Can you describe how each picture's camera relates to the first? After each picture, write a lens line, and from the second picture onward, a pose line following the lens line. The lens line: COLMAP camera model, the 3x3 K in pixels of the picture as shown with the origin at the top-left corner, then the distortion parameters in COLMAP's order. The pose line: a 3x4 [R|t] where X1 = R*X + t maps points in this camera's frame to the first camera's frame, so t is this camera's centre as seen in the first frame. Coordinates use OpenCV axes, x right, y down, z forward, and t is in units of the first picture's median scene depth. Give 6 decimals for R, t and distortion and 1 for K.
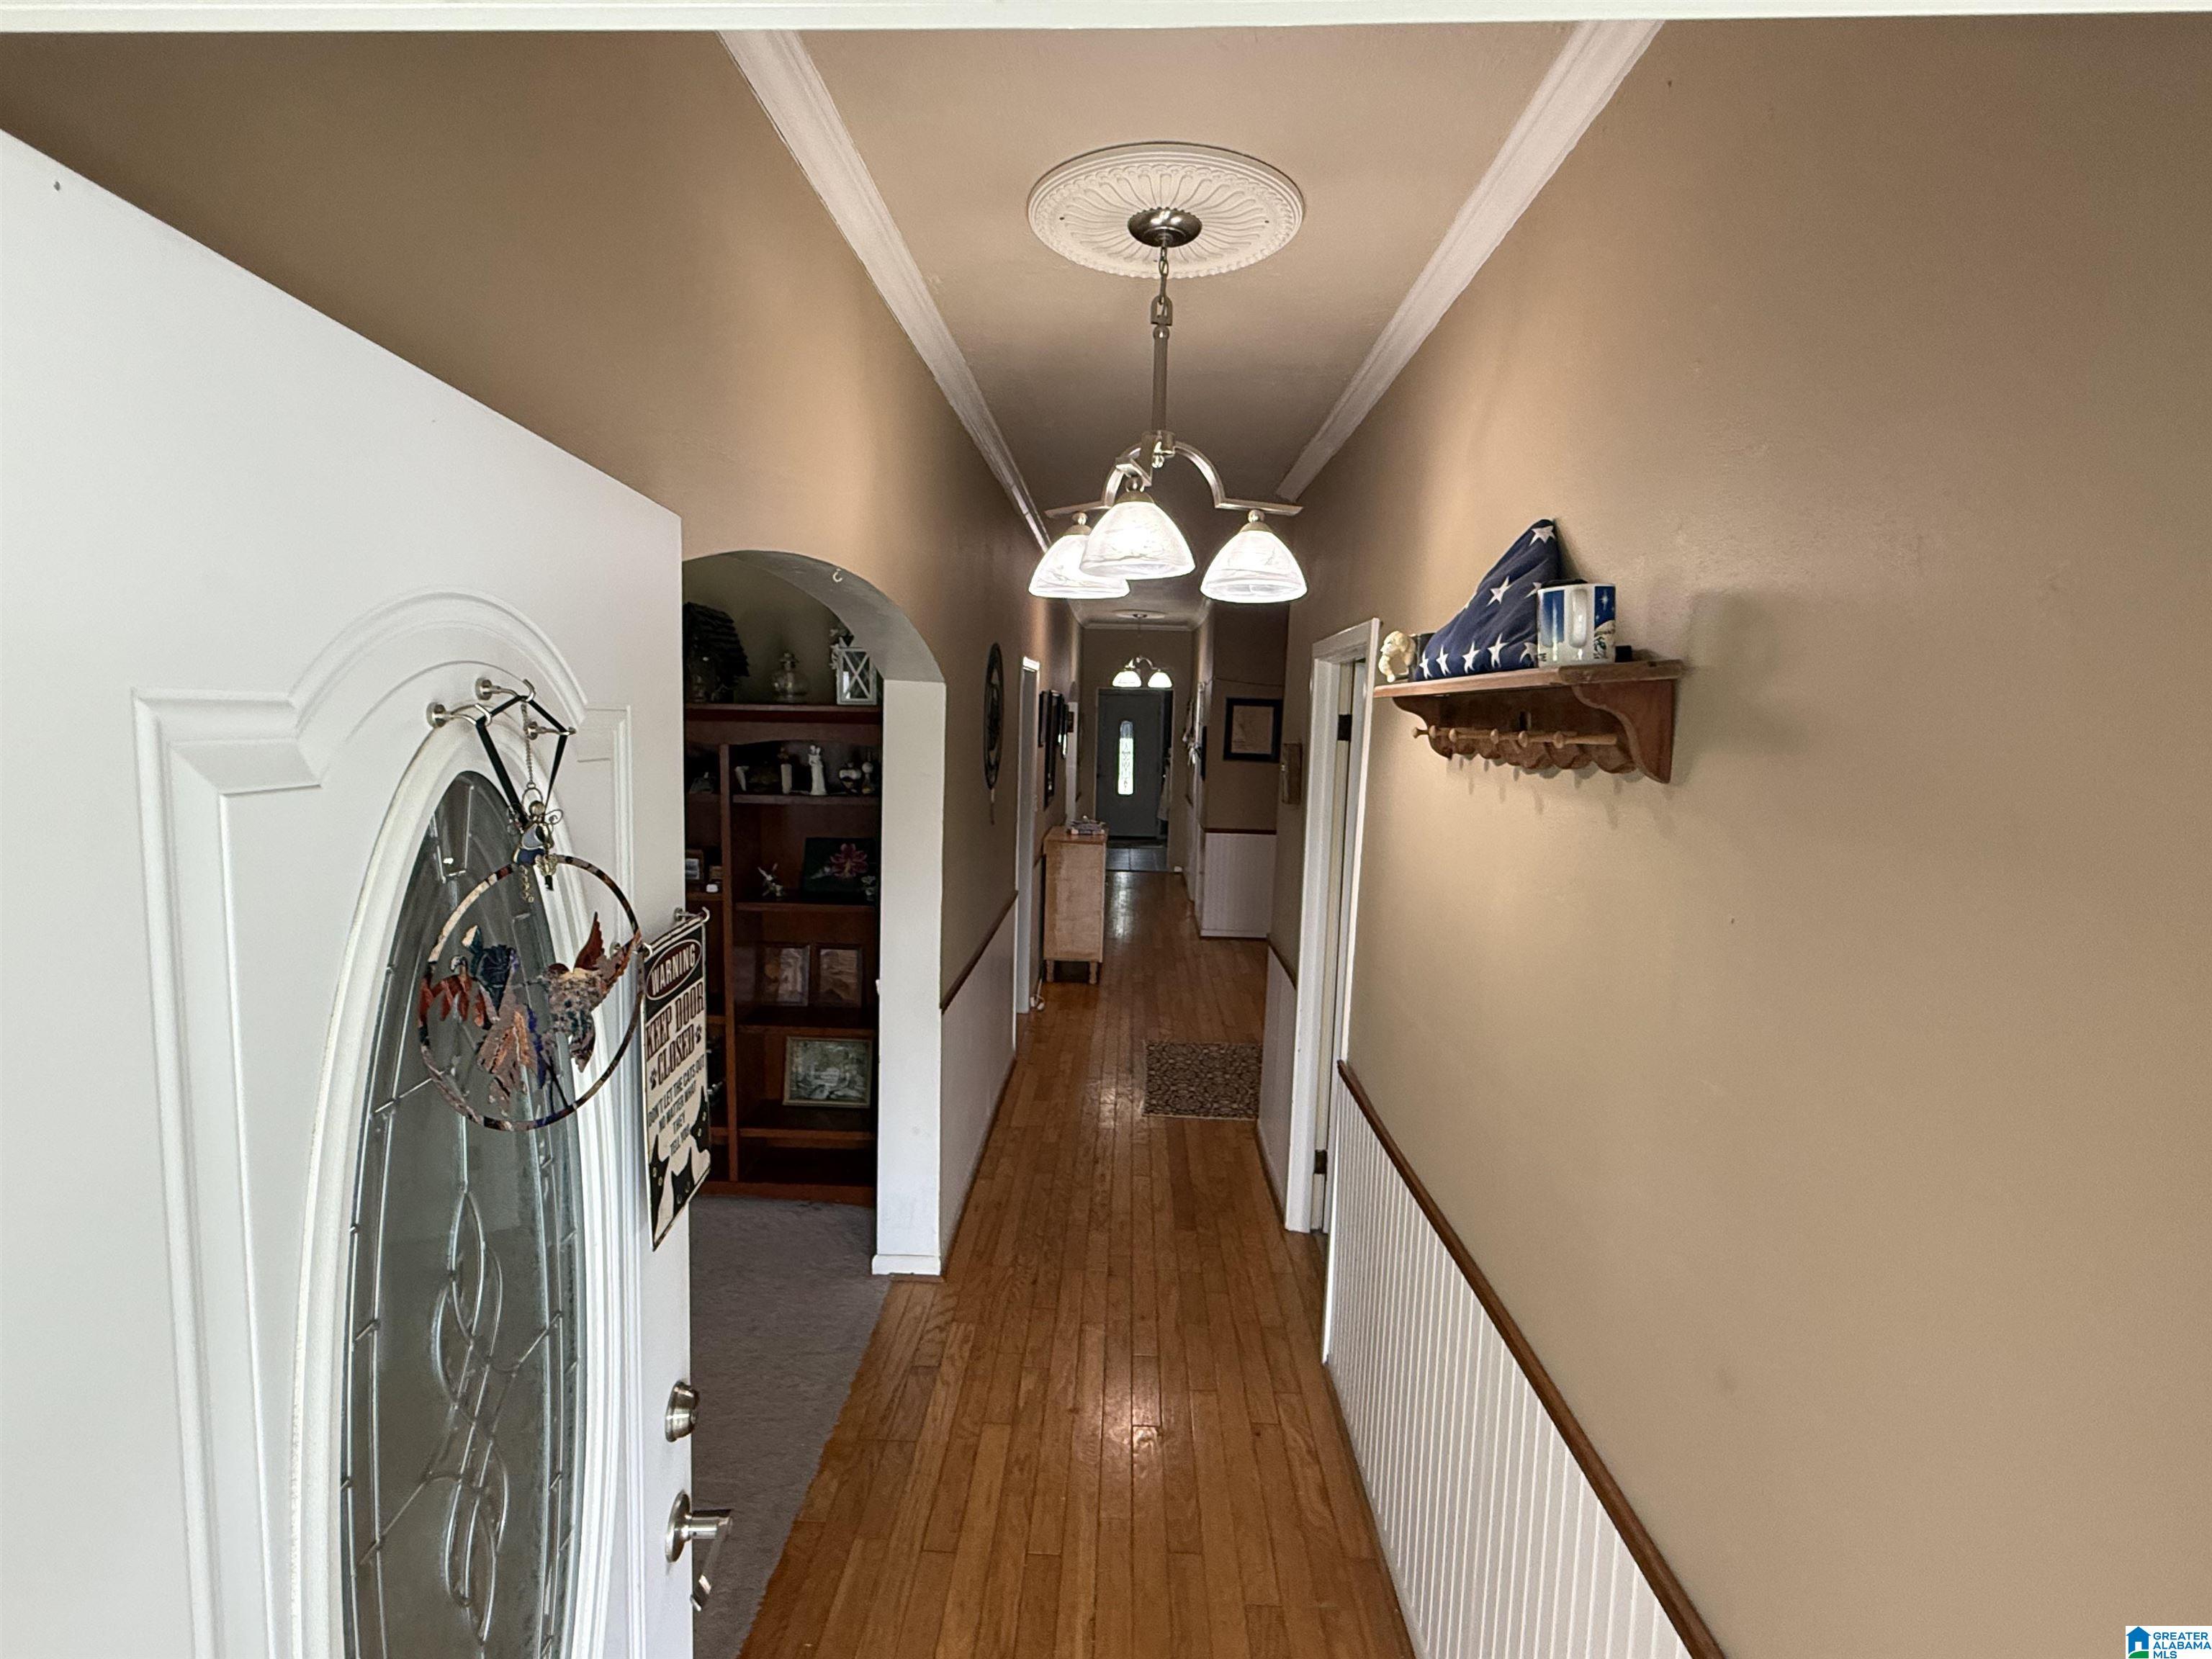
lens RADIAL K [[1092.6, 0, 1097.2], [0, 1092.6, 828.4], [0, 0, 1]] dist [-0.003918, 0.000066]
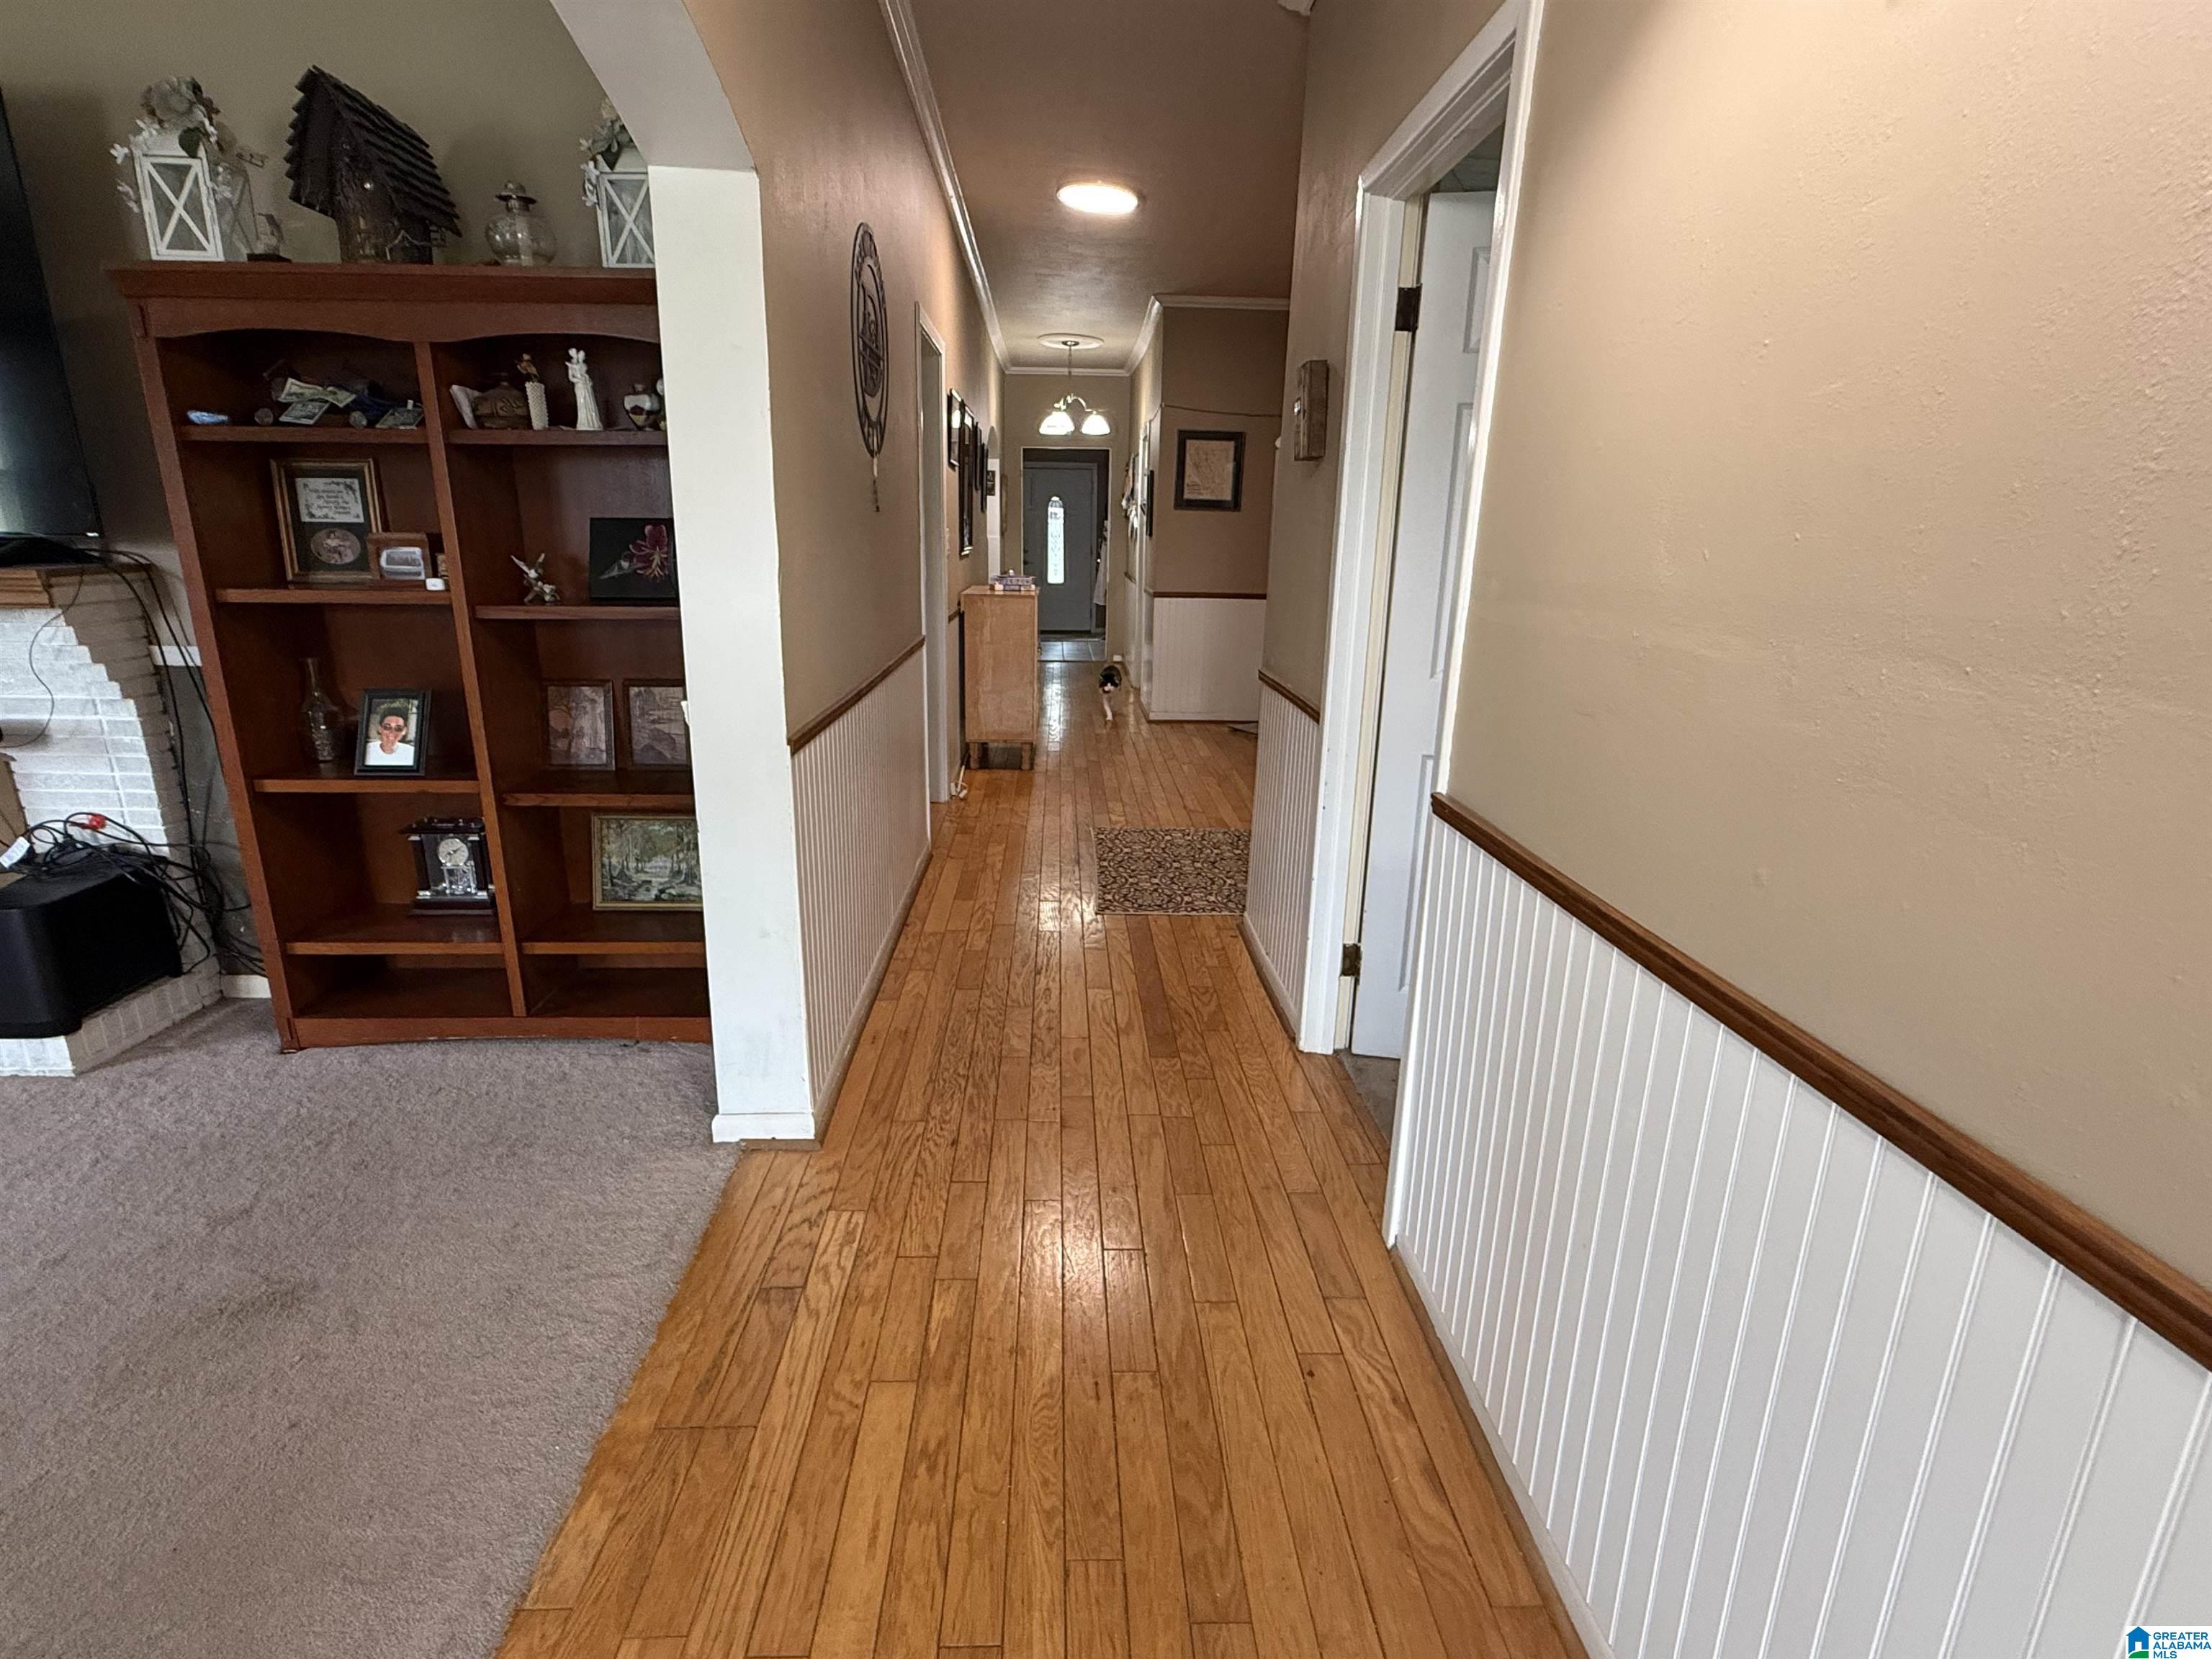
lens RADIAL K [[1092.6, 0, 1106.8], [0, 1092.6, 828.4], [0, 0, 1]] dist [-0.003918, 0.000066]
pose [[0.997175, -0.026388, 0.070321, -0.004659], [0.014806, 0.986942, 0.160393, 0.101521], [-0.073635, -0.158899, 0.984545, 0.315666]]
